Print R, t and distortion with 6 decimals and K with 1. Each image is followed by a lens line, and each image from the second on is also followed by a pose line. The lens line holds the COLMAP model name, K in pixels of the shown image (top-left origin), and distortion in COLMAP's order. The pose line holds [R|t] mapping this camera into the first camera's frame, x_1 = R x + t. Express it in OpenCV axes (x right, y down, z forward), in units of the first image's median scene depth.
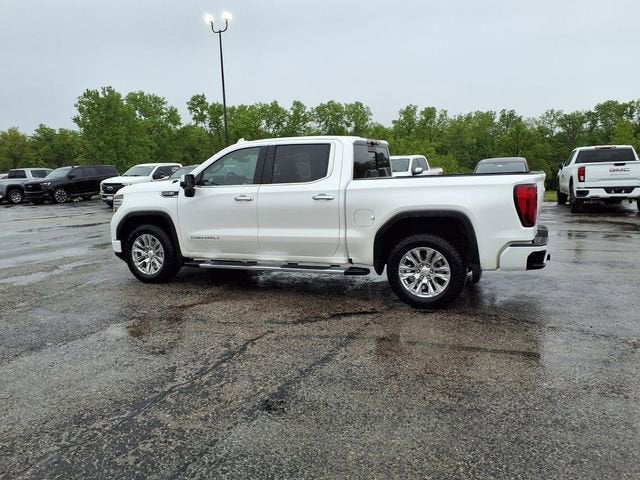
lens RADIAL K [[505.8, 0, 316.5], [0, 505.8, 238.0], [0, 0, 1]] dist [0.086780, -0.133052]
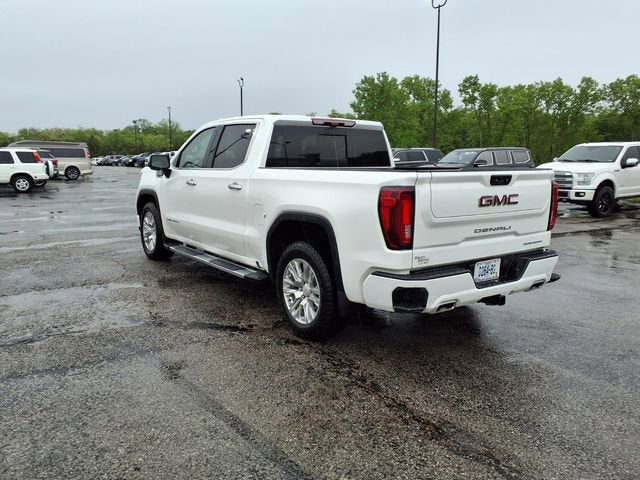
lens RADIAL K [[507.0, 0, 320.1], [0, 507.0, 240.1], [0, 0, 1]] dist [0.069268, -0.084077]
pose [[0.867653, 0.115008, -0.483685, 0.134385], [-0.098071, 0.993353, 0.060270, -0.013247], [0.487402, -0.004858, 0.873164, 0.075289]]
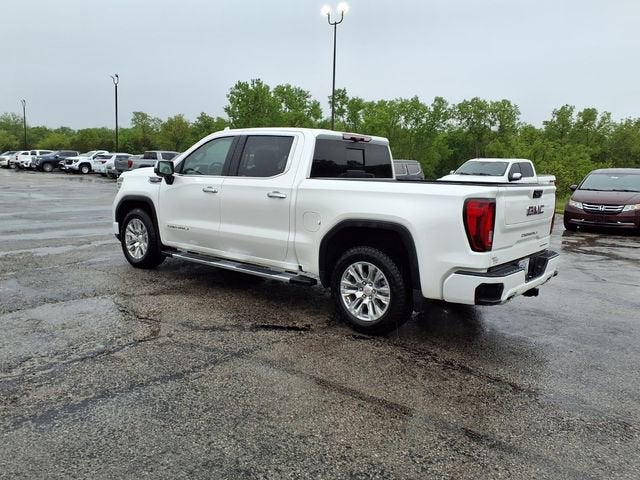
lens RADIAL K [[505.1, 0, 320.0], [0, 505.1, 240.0], [0, 0, 1]] dist [0.103914, -0.167945]
pose [[0.963224, 0.100153, -0.249337, 0.076646], [-0.097173, 0.994972, 0.024264, -0.007136], [0.250514, 0.000857, 0.968113, 0.033269]]
